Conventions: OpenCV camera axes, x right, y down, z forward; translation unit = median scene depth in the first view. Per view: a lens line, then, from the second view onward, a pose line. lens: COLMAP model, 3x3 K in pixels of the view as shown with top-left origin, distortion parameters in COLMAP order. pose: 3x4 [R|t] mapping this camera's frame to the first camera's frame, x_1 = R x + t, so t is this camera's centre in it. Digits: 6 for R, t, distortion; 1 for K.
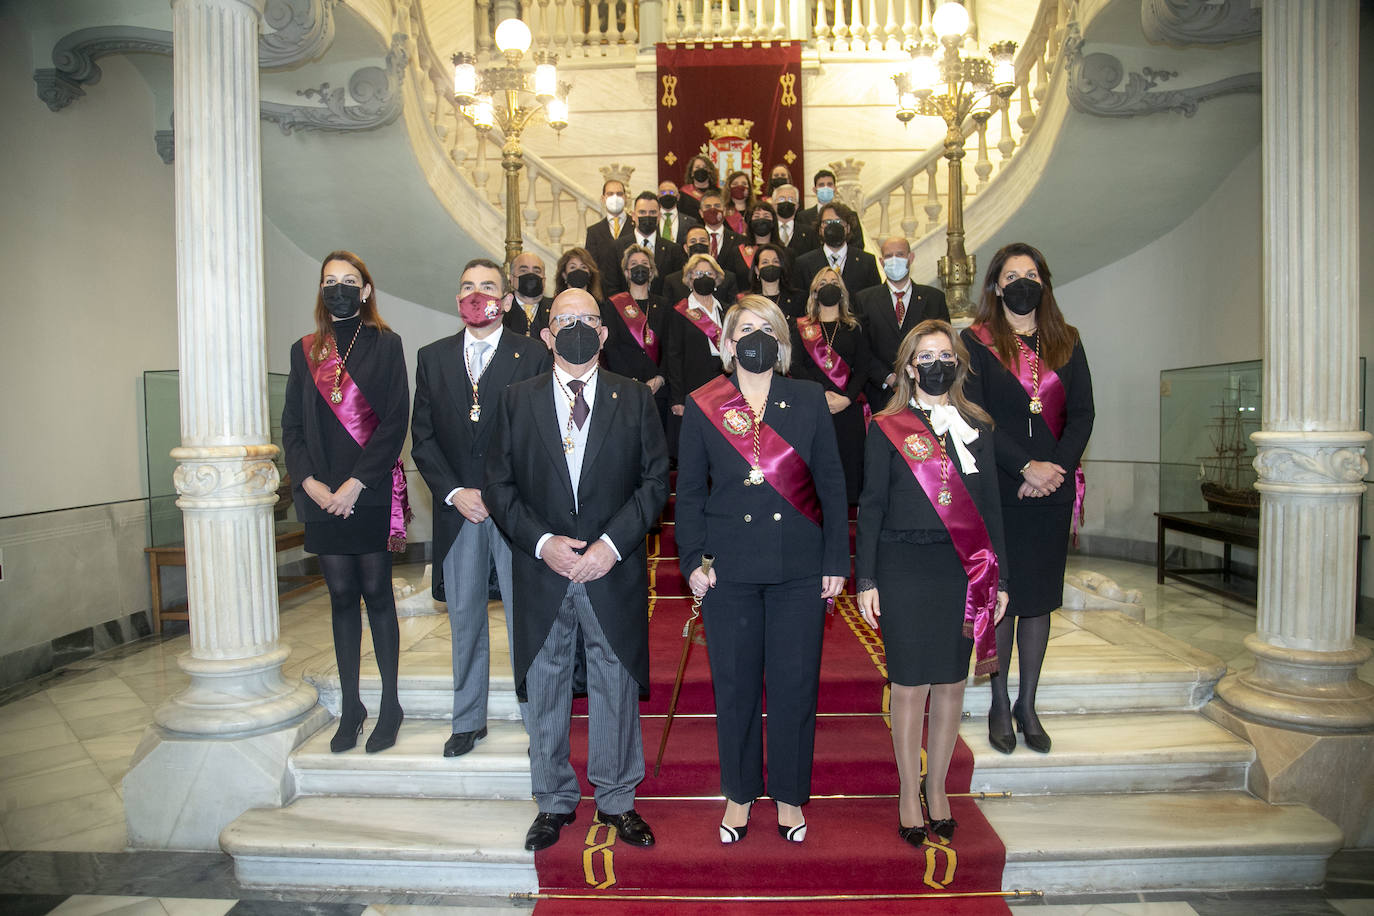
lens RADIAL K [[913.3, 0, 685.0], [0, 913.3, 475.5], [0, 0, 1]] dist [-0.105680, 0.002594]
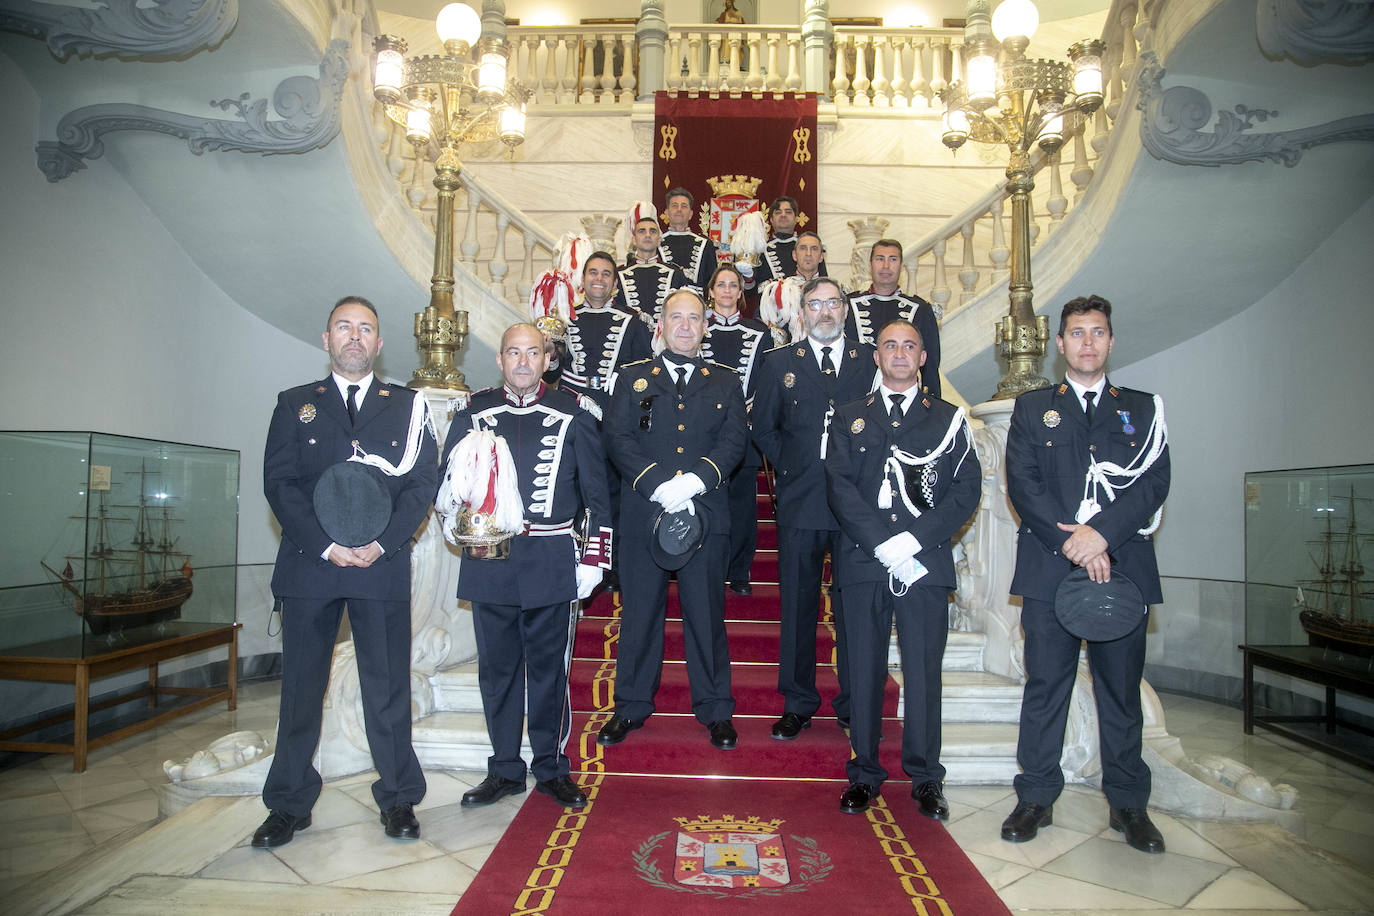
lens RADIAL K [[932.8, 0, 690.7], [0, 932.8, 466.2], [0, 0, 1]] dist [-0.109219, 0.063570]
pose [[0.999438, 0.033245, 0.004408, 0.011878], [-0.032596, 0.993892, -0.105438, -0.014612], [-0.007886, 0.105235, 0.994416, 0.127665]]
